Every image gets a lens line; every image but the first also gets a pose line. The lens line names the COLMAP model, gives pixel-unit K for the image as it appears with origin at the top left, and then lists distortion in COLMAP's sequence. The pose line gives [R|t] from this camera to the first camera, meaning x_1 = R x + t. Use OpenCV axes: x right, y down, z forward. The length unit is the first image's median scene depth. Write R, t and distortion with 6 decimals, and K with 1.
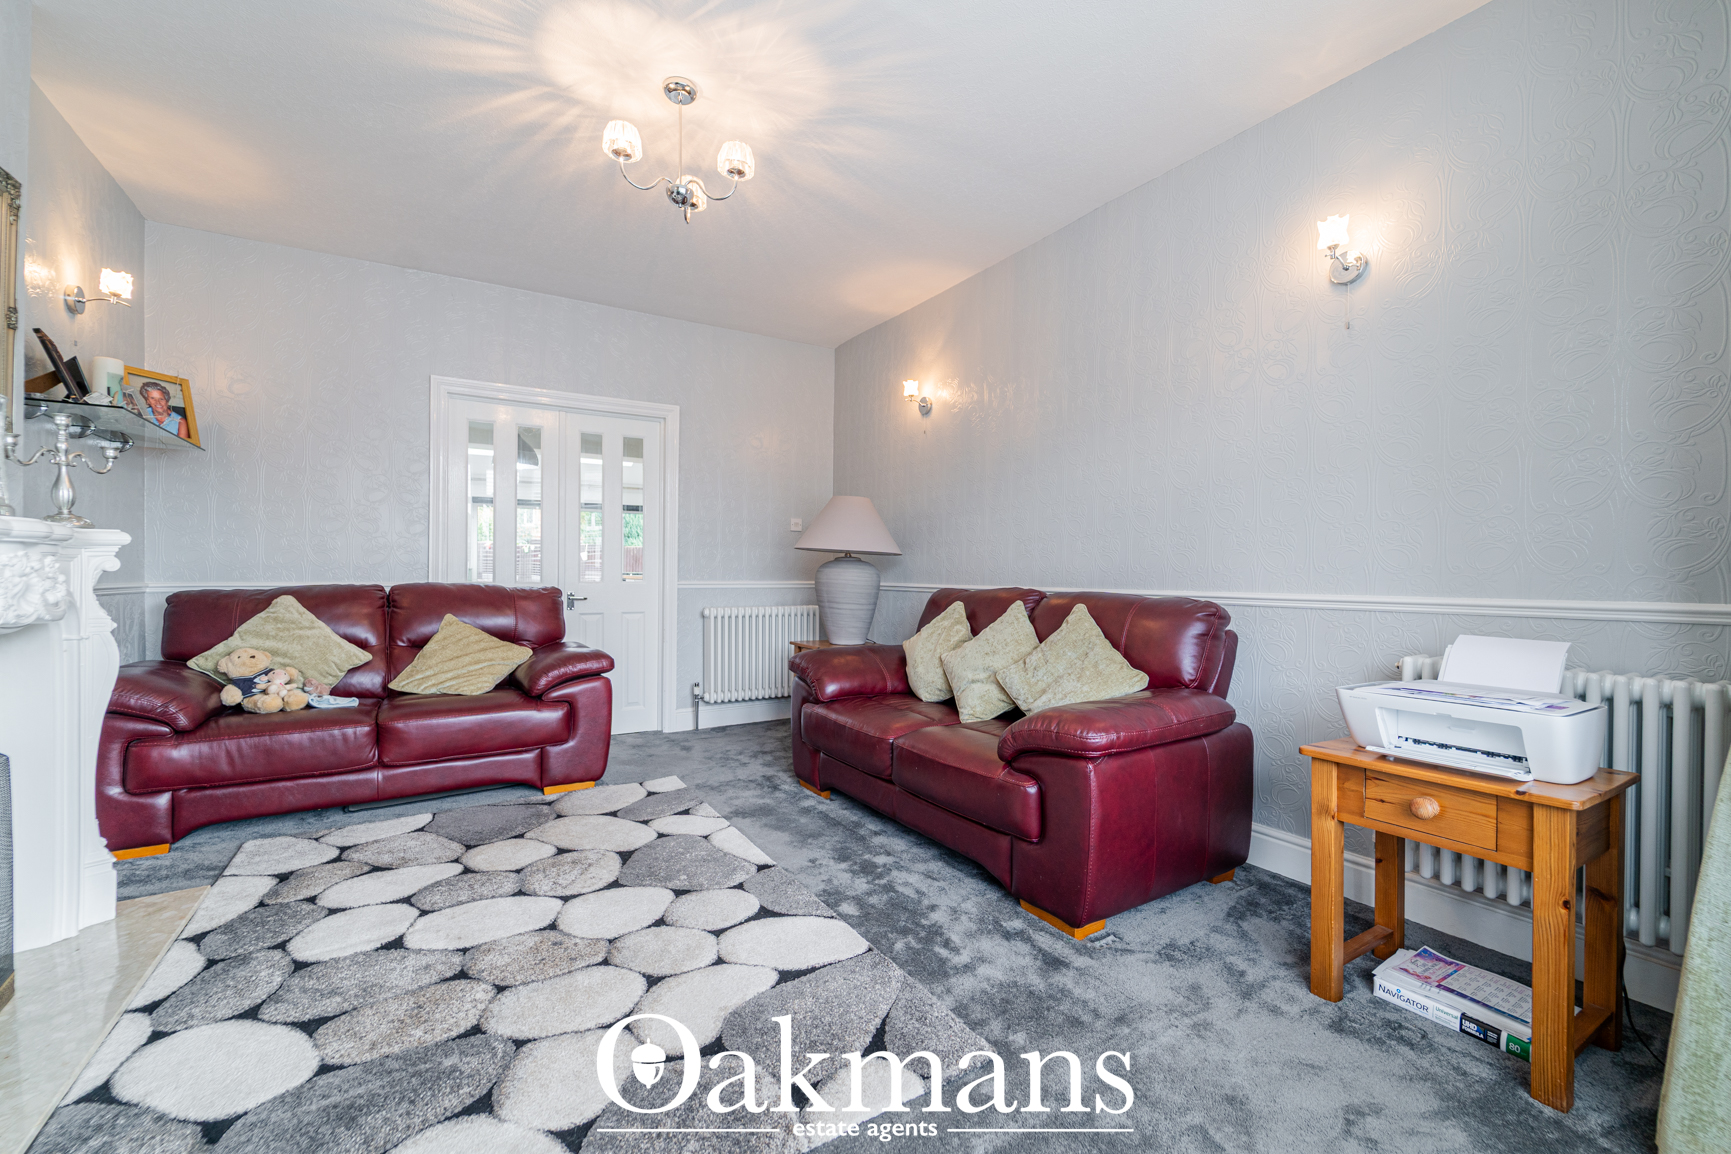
lens RADIAL K [[717.0, 0, 876.8], [0, 717.0, 585.1], [0, 0, 1]] dist [0.002439, -0.002330]
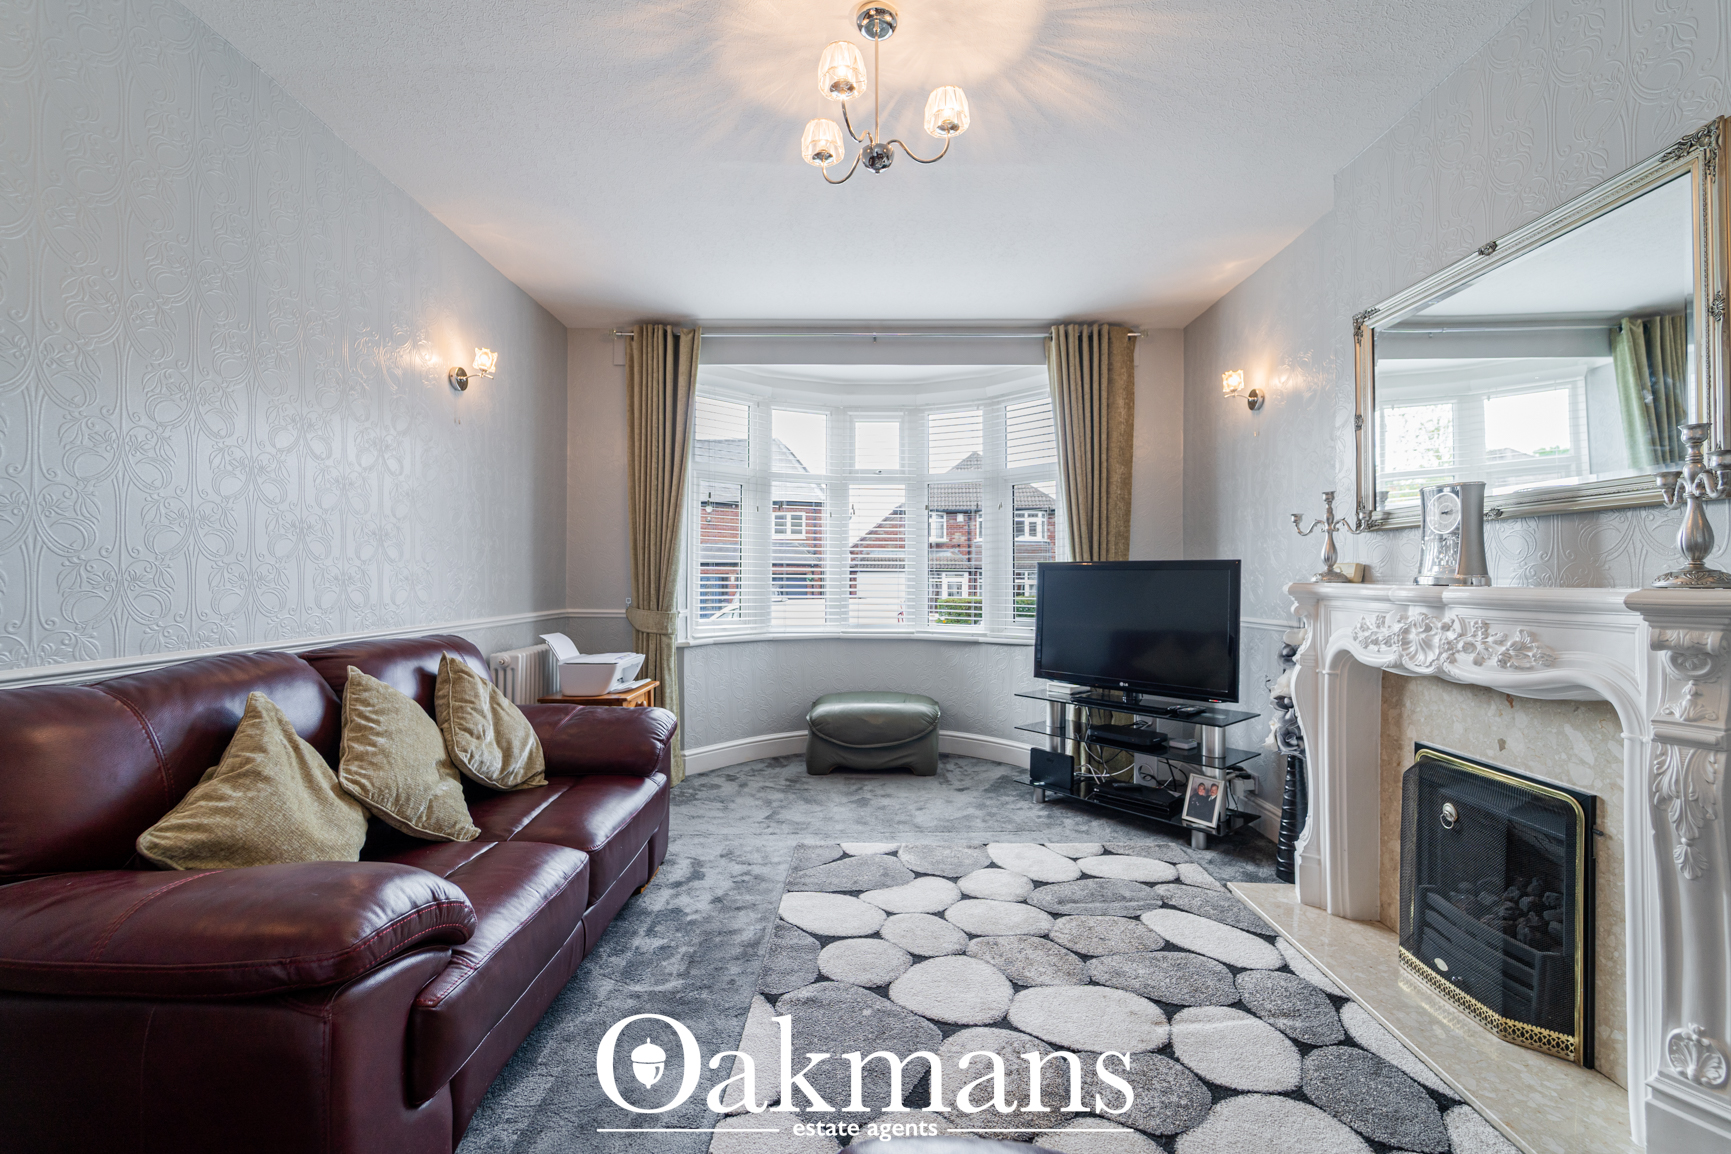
lens RADIAL K [[717.0, 0, 880.9], [0, 717.0, 586.6], [0, 0, 1]] dist [0.002439, -0.002330]
pose [[-0.853262, -0.016900, 0.521208, -0.593588], [0.000929, 0.999424, 0.033928, -0.075236], [-0.521481, 0.029434, -0.852755, 1.427957]]
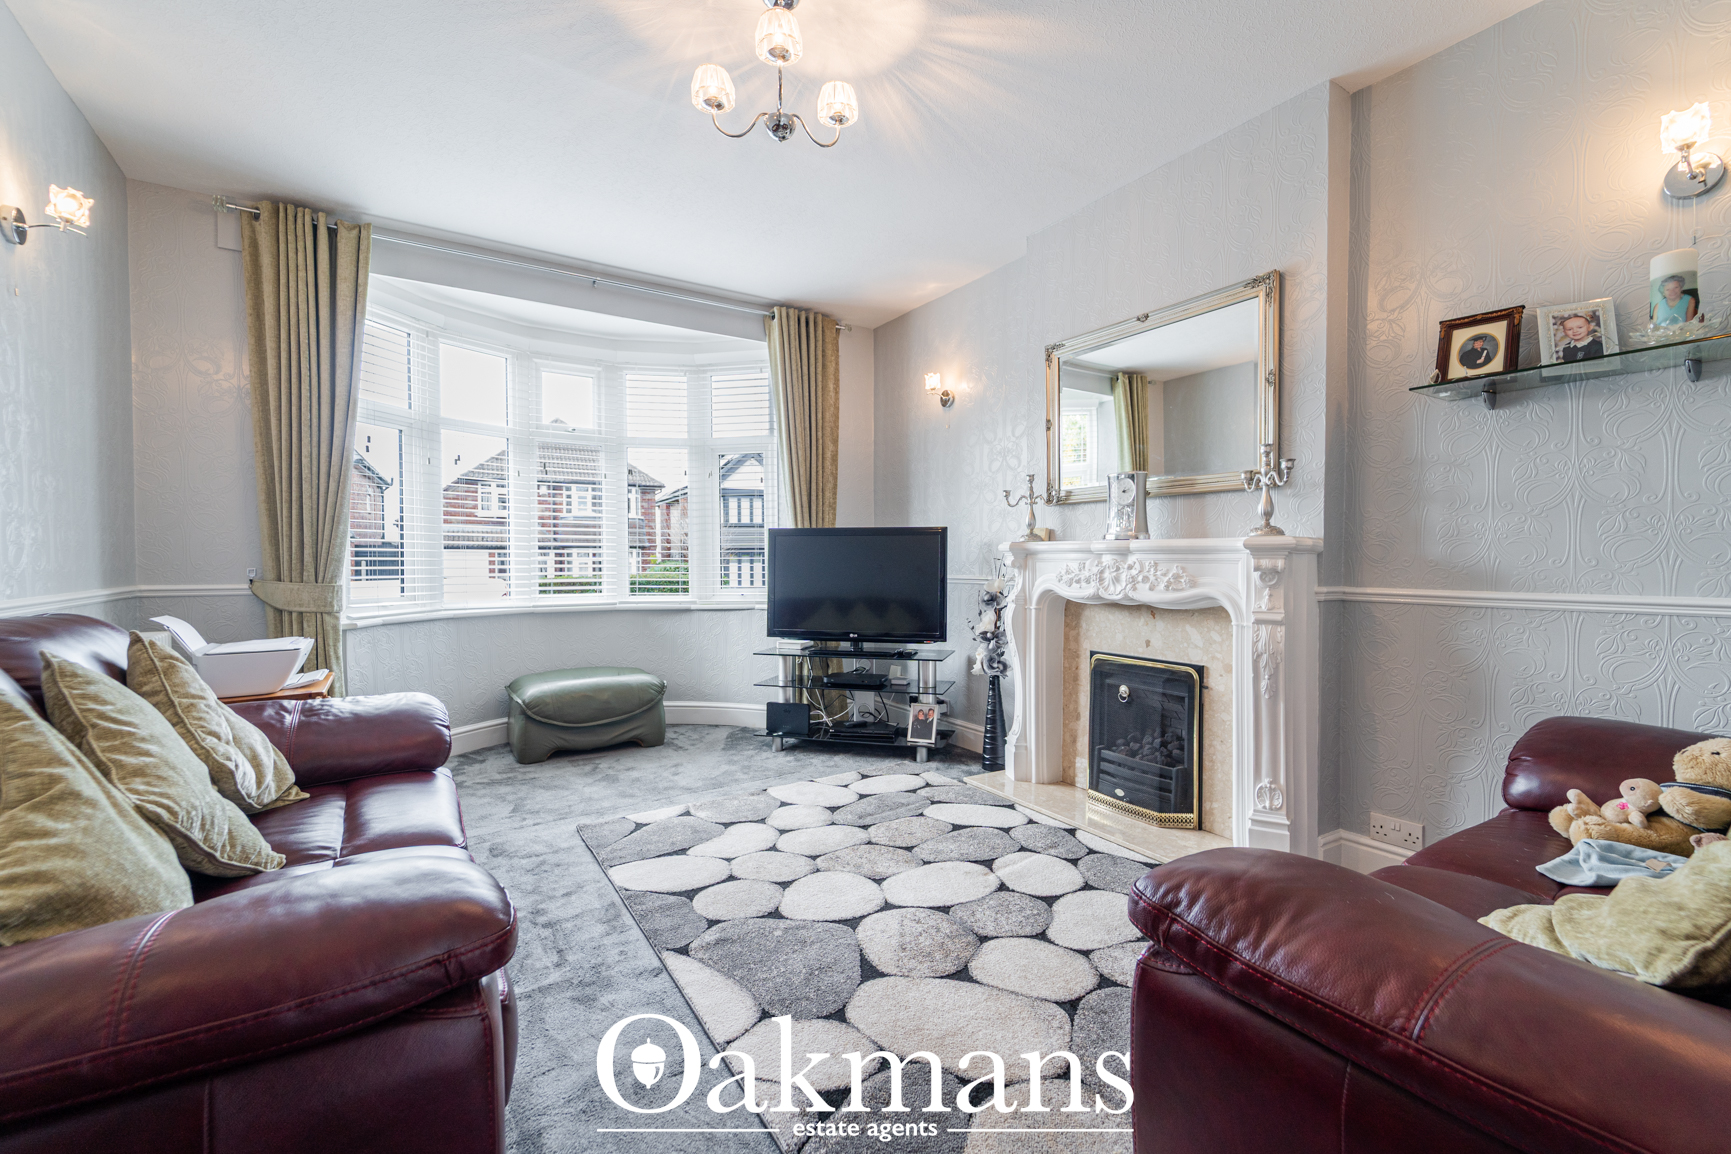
lens RADIAL K [[717.0, 0, 890.3], [0, 717.0, 589.0], [0, 0, 1]] dist [0.002439, -0.002330]
pose [[-0.999292, -0.002935, -0.037505, -0.320265], [-0.005336, 0.997930, 0.064085, -0.046592], [0.037240, 0.064239, -0.997239, 1.578626]]
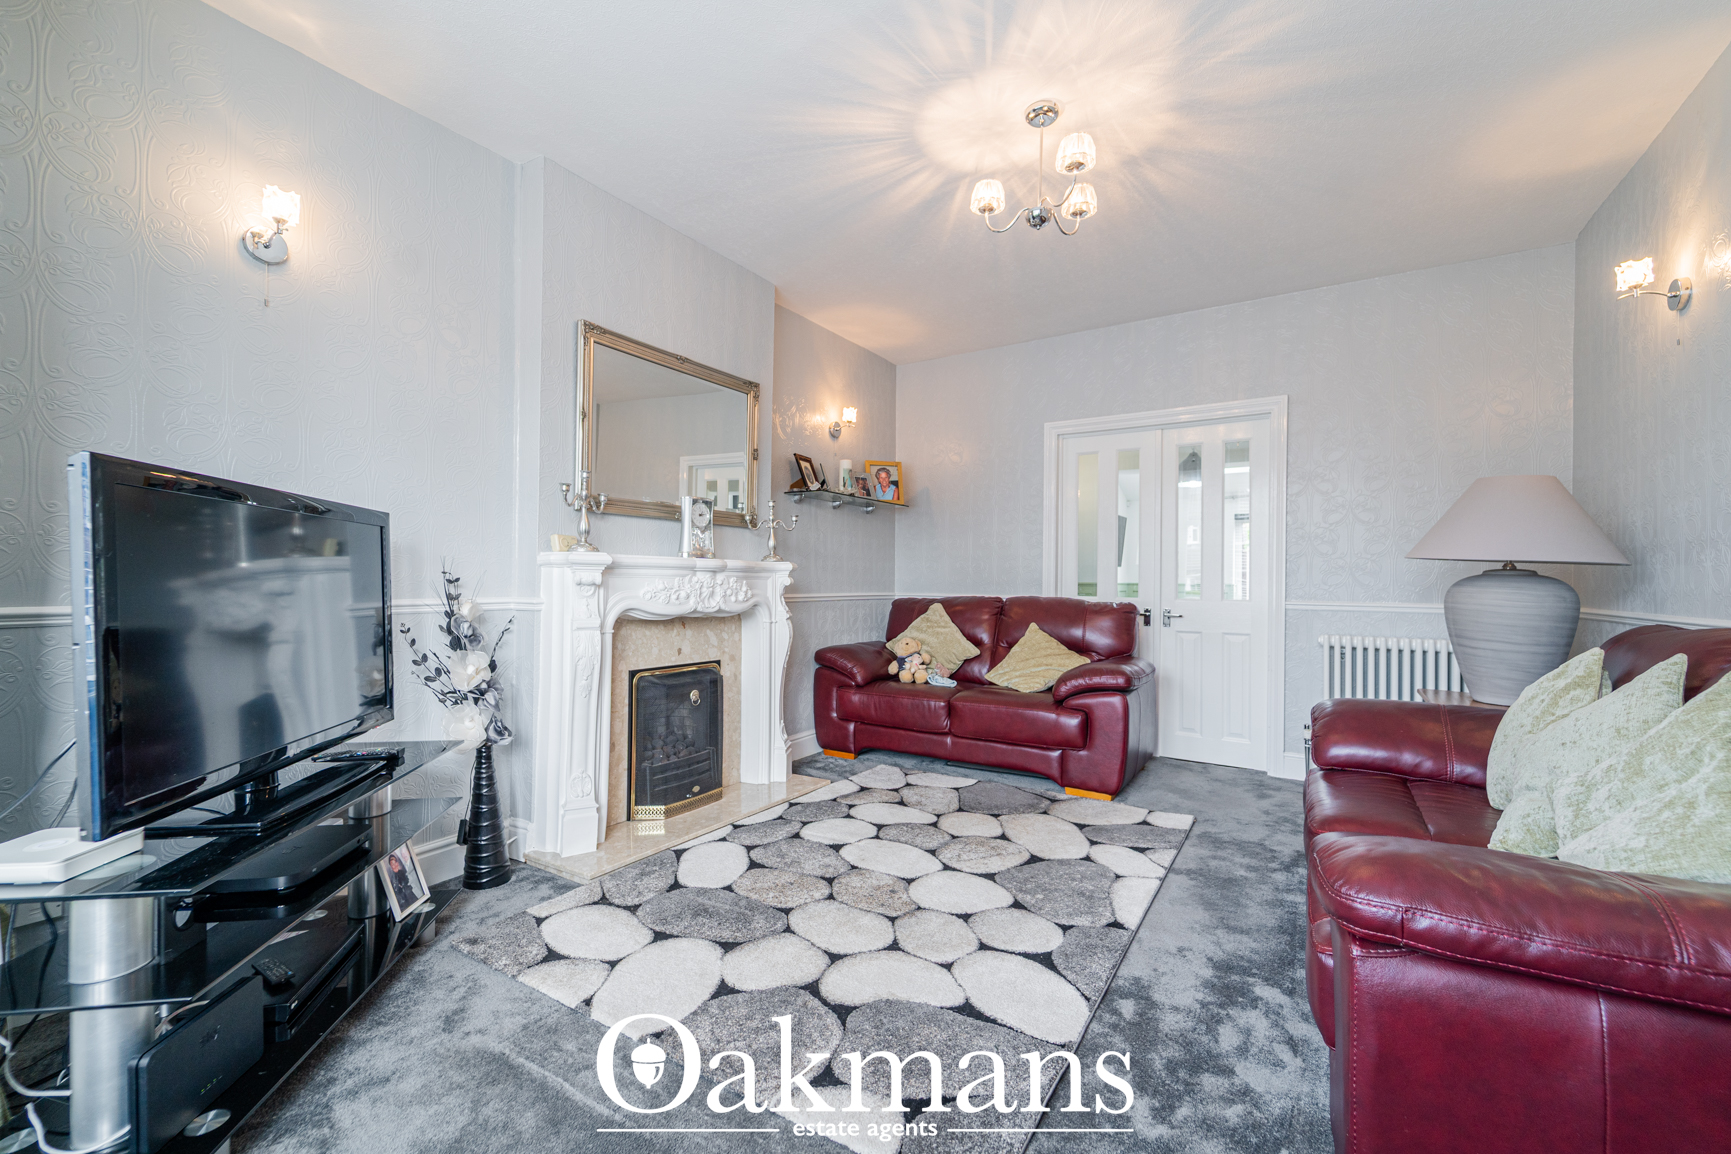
lens RADIAL K [[717.0, 0, 857.2], [0, 717.0, 585.3], [0, 0, 1]] dist [0.002439, -0.002330]
pose [[0.425007, 0.005136, -0.905175, 0.448288], [-0.025717, 0.999649, -0.006403, -0.008397], [0.904824, 0.026000, 0.424990, 0.292517]]
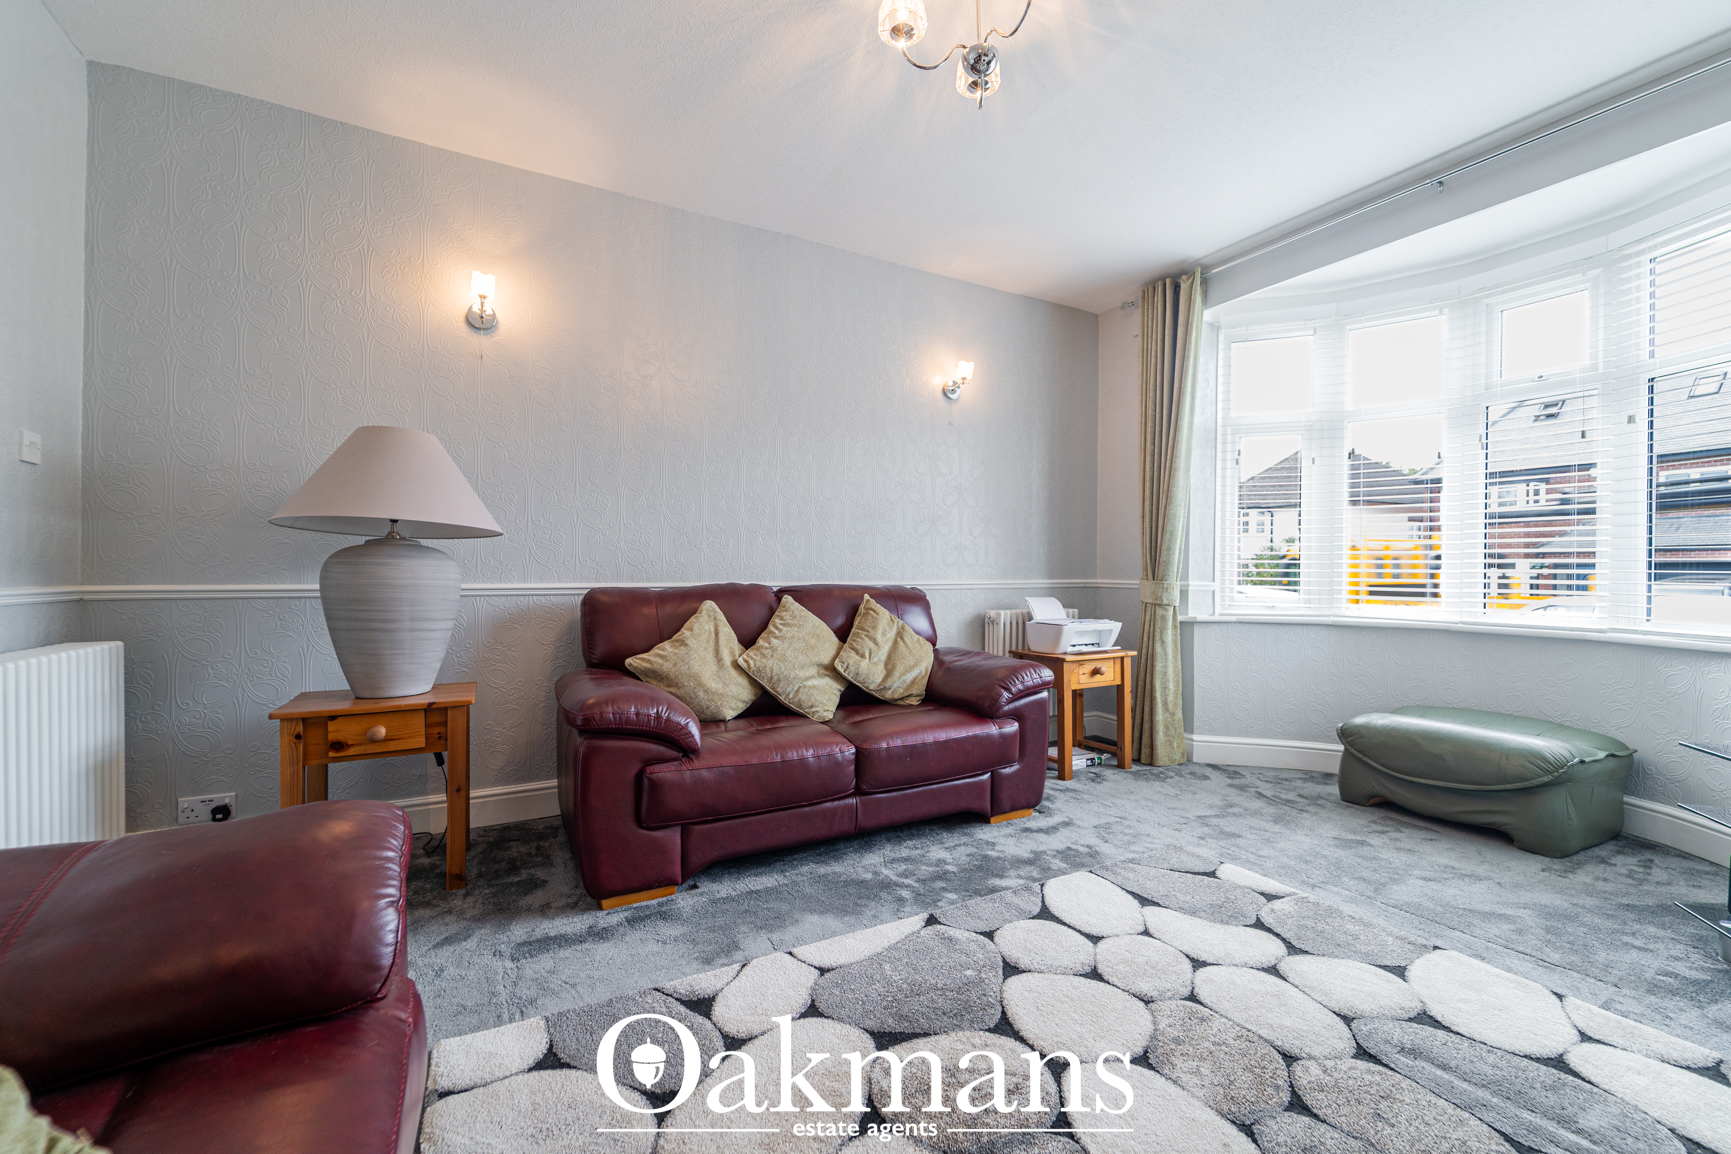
lens RADIAL K [[717.0, 0, 860.7], [0, 717.0, 583.7], [0, 0, 1]] dist [0.002439, -0.002330]
pose [[0.062837, -0.027134, 0.997655, -0.880220], [0.017985, 0.999499, 0.026052, -0.019187], [-0.997862, 0.016306, 0.063293, 0.916619]]
